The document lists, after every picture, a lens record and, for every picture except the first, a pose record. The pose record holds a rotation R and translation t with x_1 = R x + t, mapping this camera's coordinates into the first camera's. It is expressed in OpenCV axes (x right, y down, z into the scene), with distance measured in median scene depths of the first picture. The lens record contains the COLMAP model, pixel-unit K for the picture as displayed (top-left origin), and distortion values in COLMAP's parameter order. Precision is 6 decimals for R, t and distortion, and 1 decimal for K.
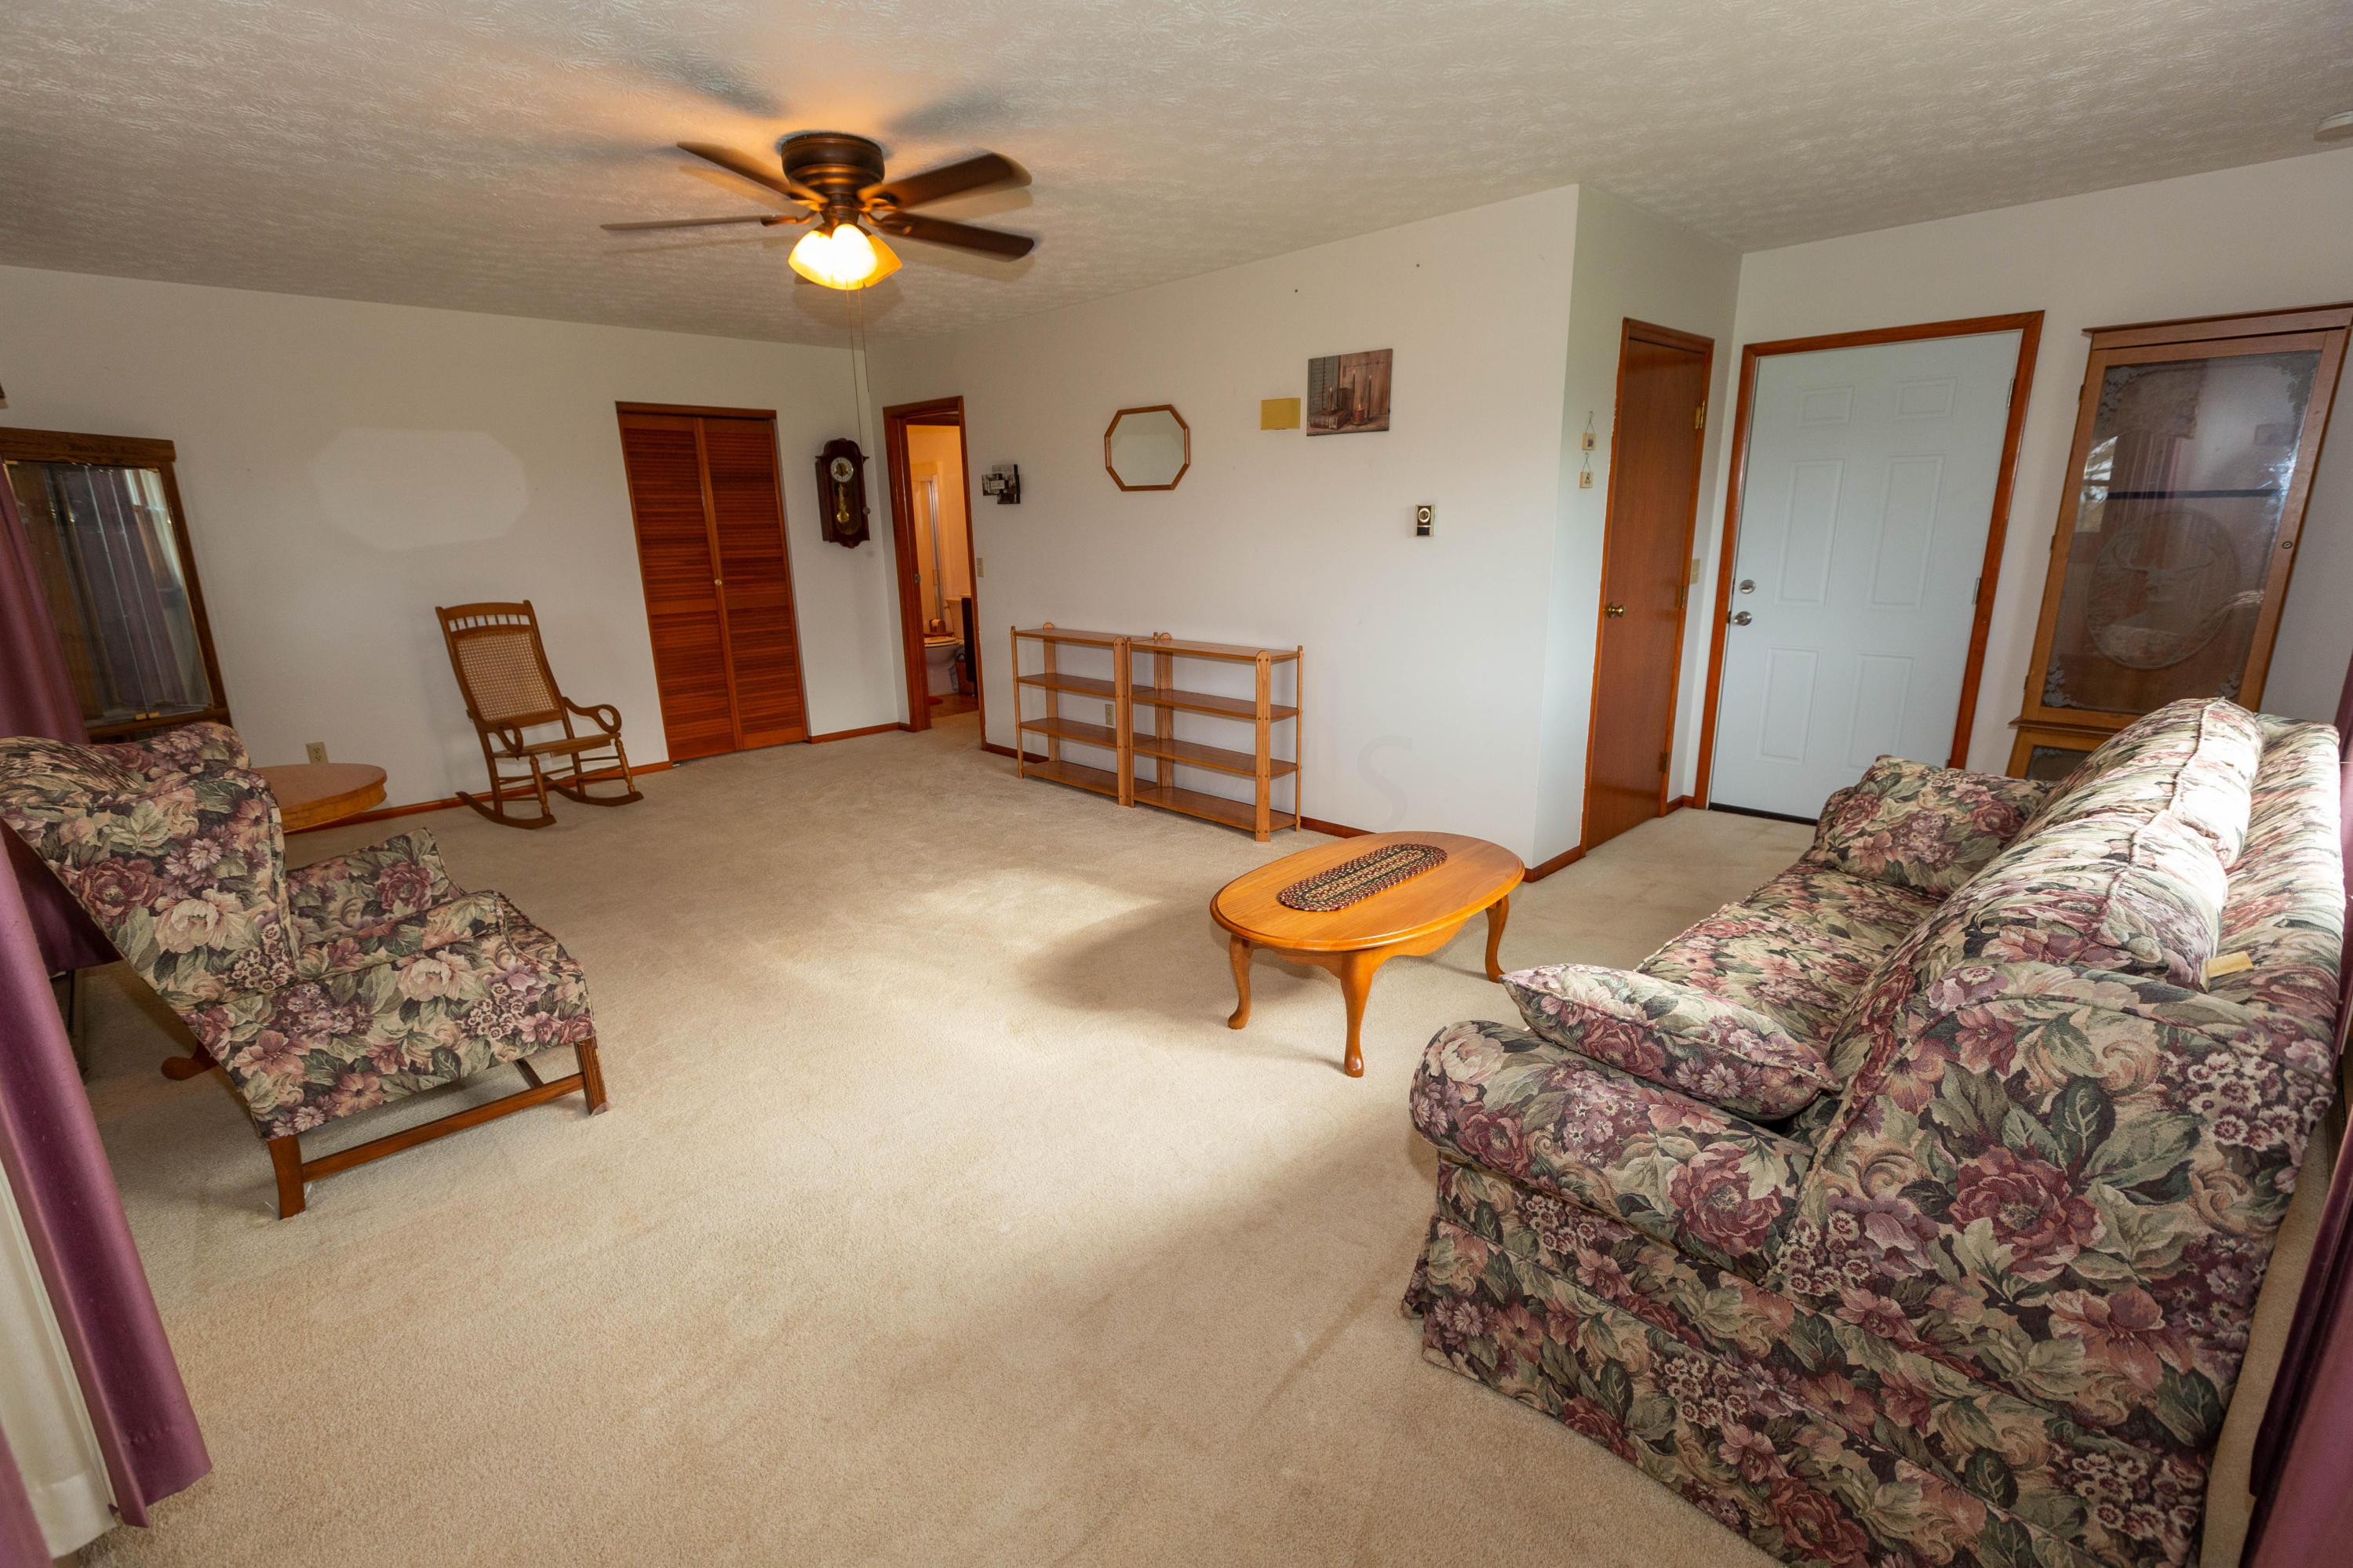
lens RADIAL K [[1053.7, 0, 1184.3], [0, 1053.7, 783.0], [0, 0, 1]] dist [-0.001325, -0.000602]
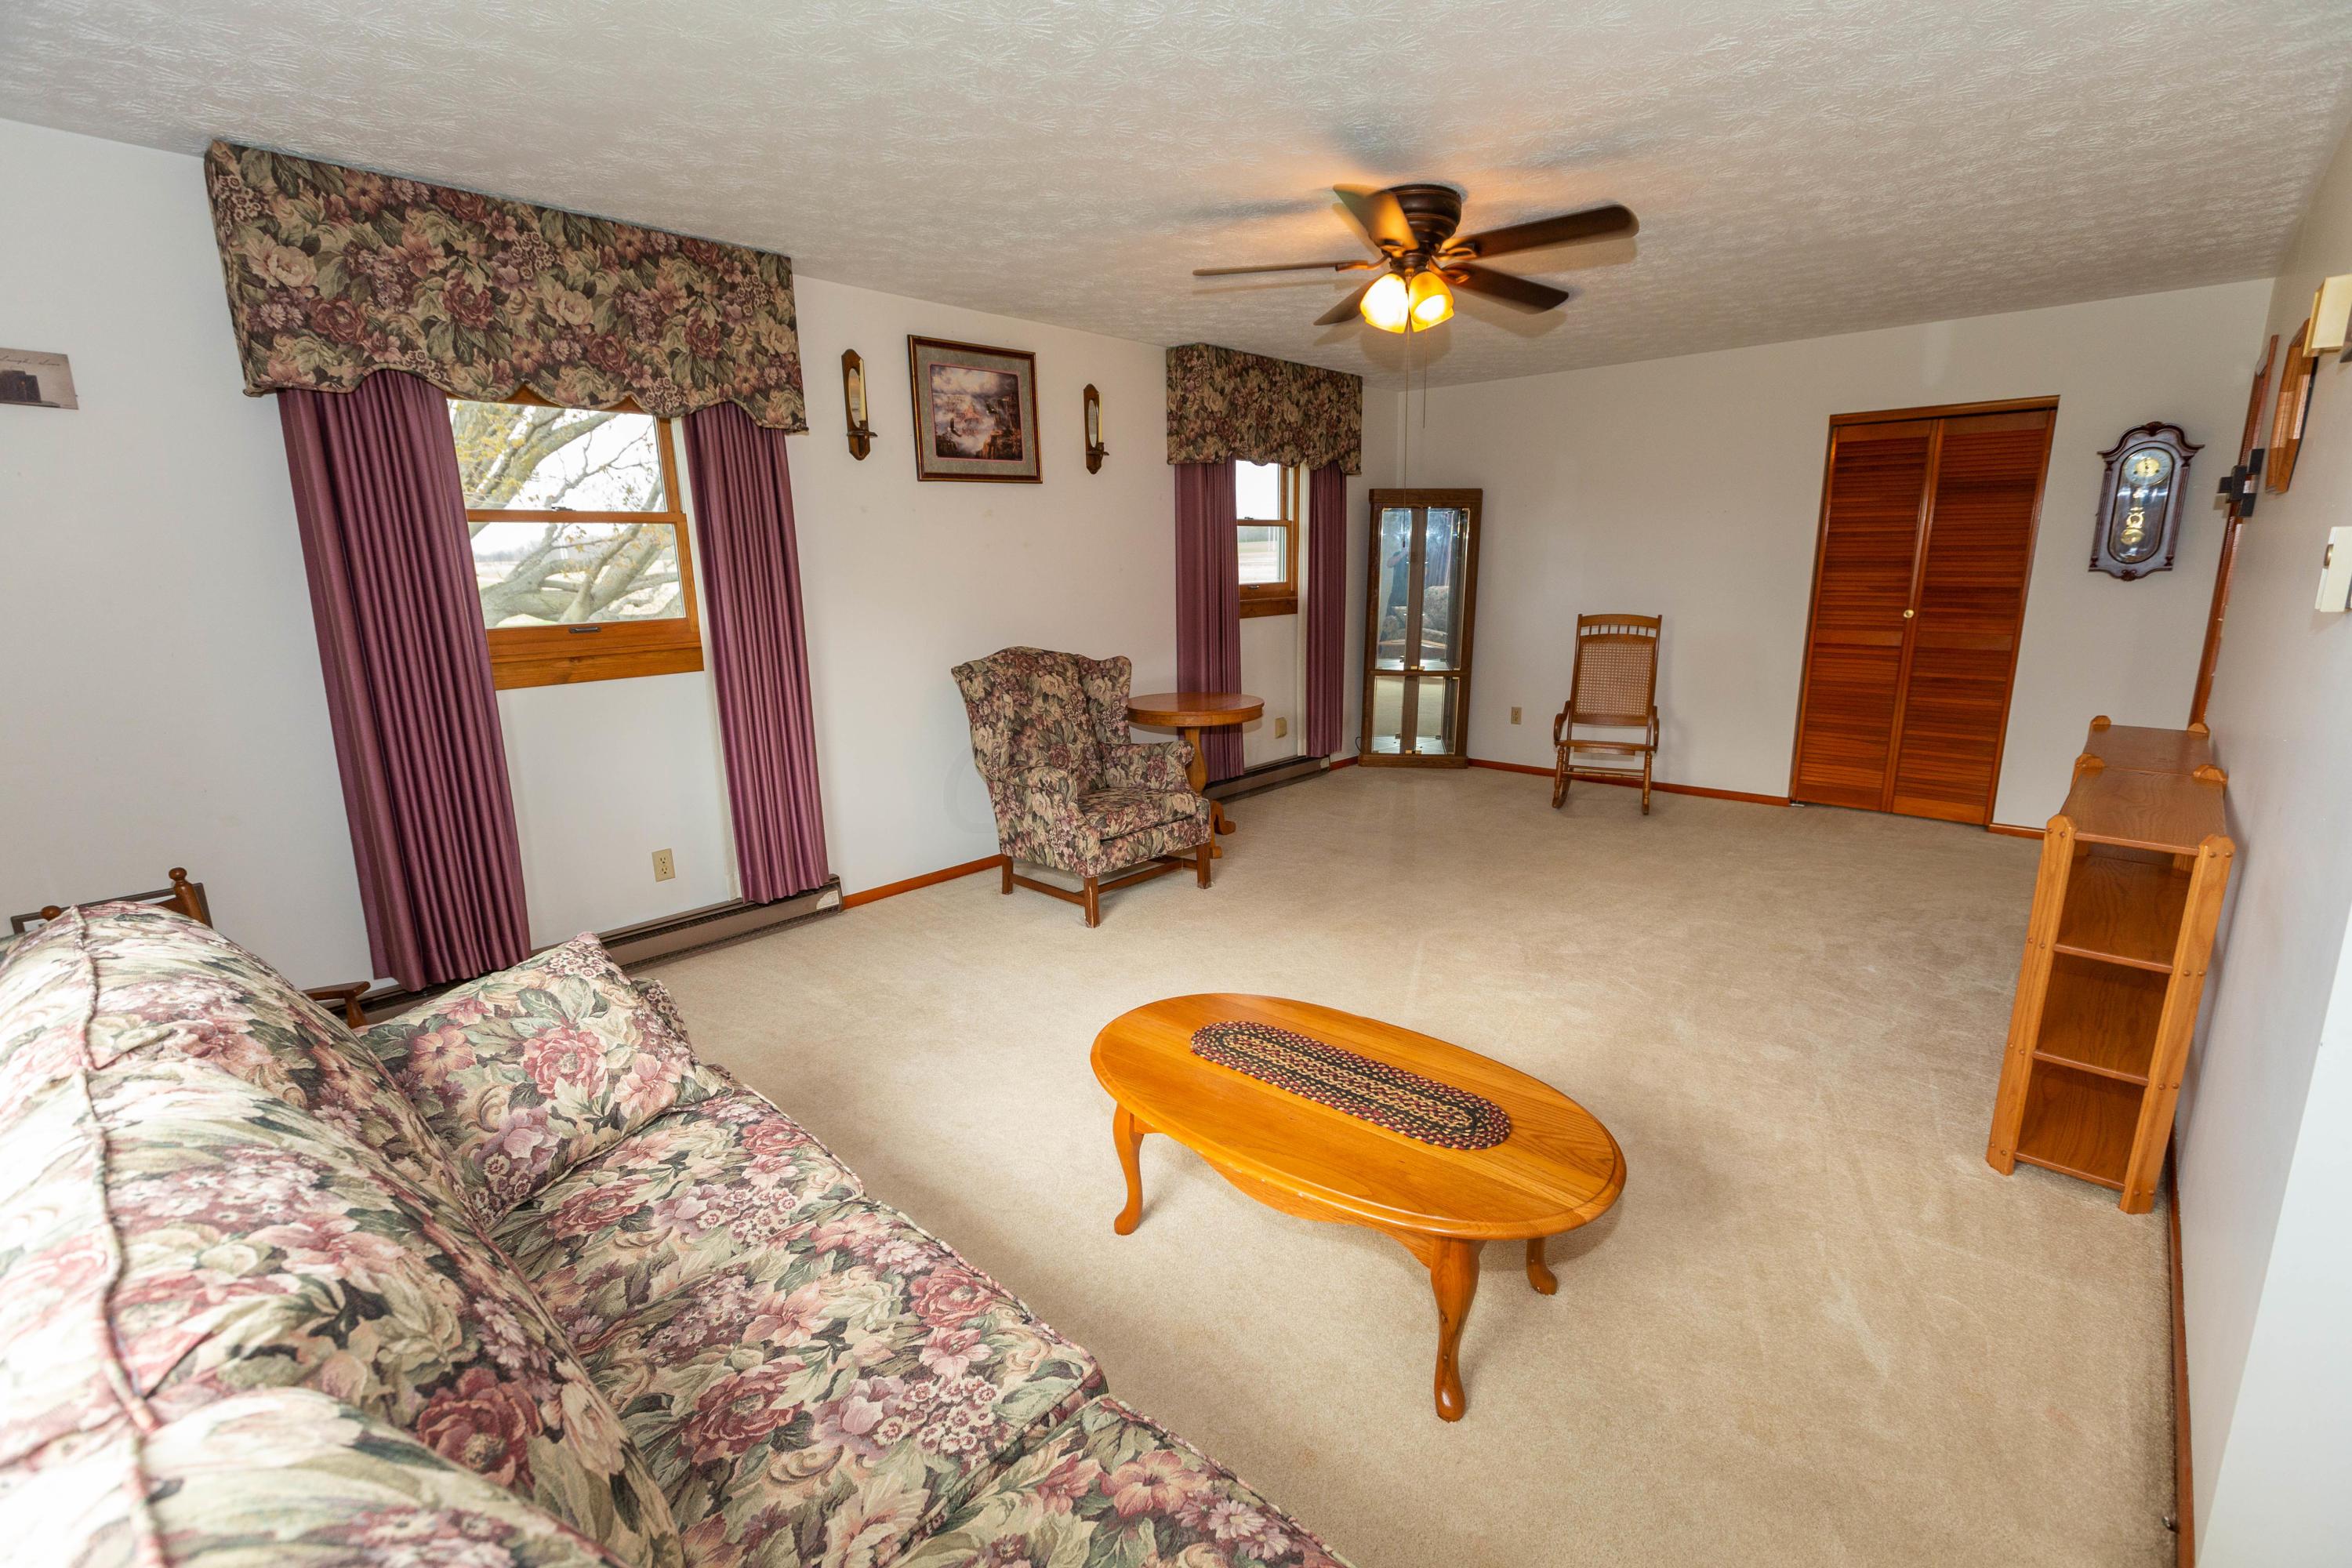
lens RADIAL K [[1053.4, 0, 1183.8], [0, 1053.4, 783.0], [0, 0, 1]] dist [-0.001325, -0.000602]
pose [[0.048864, 0.226771, -0.972722, 0.526899], [-0.231341, 0.949972, 0.209846, -0.143864], [0.971645, 0.214776, 0.098881, 0.525590]]
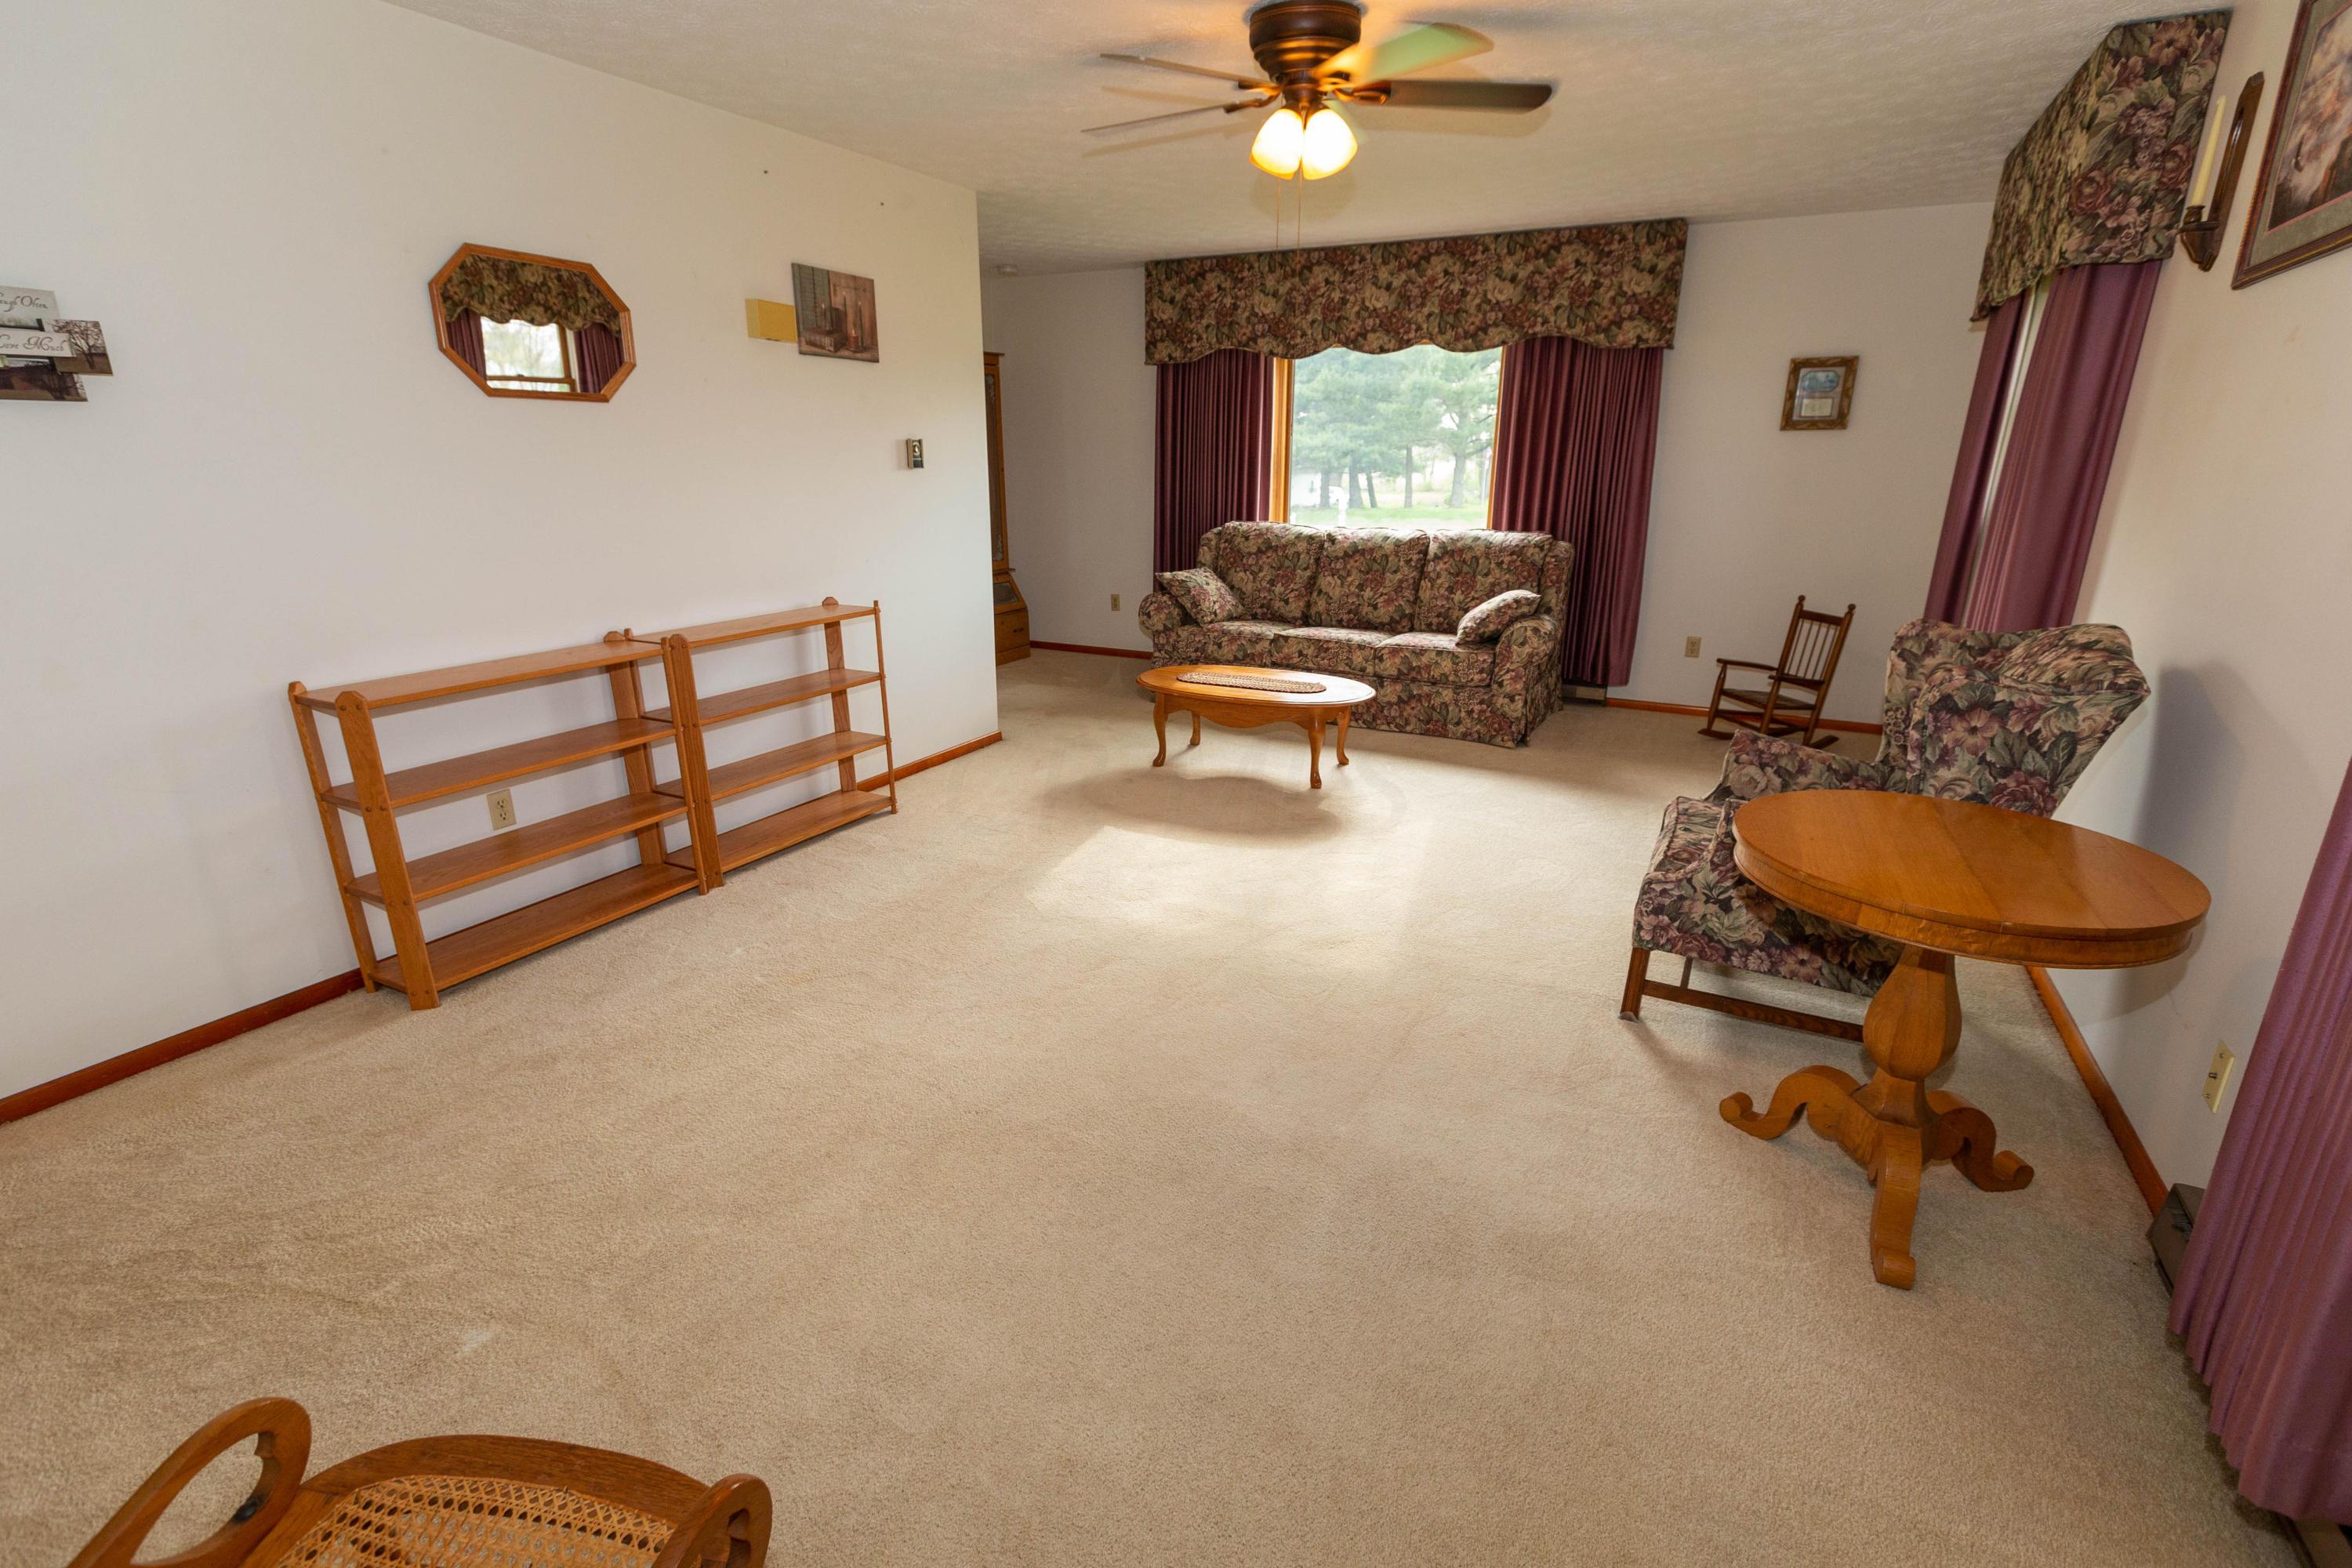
lens RADIAL K [[1053.4, 0, 1183.8], [0, 1053.4, 783.0], [0, 0, 1]] dist [-0.001325, -0.000602]
pose [[-0.288974, -0.268354, 0.918956, -0.817007], [0.246453, 0.906702, 0.342275, -0.215188], [-0.925070, 0.325388, -0.195877, 0.937803]]
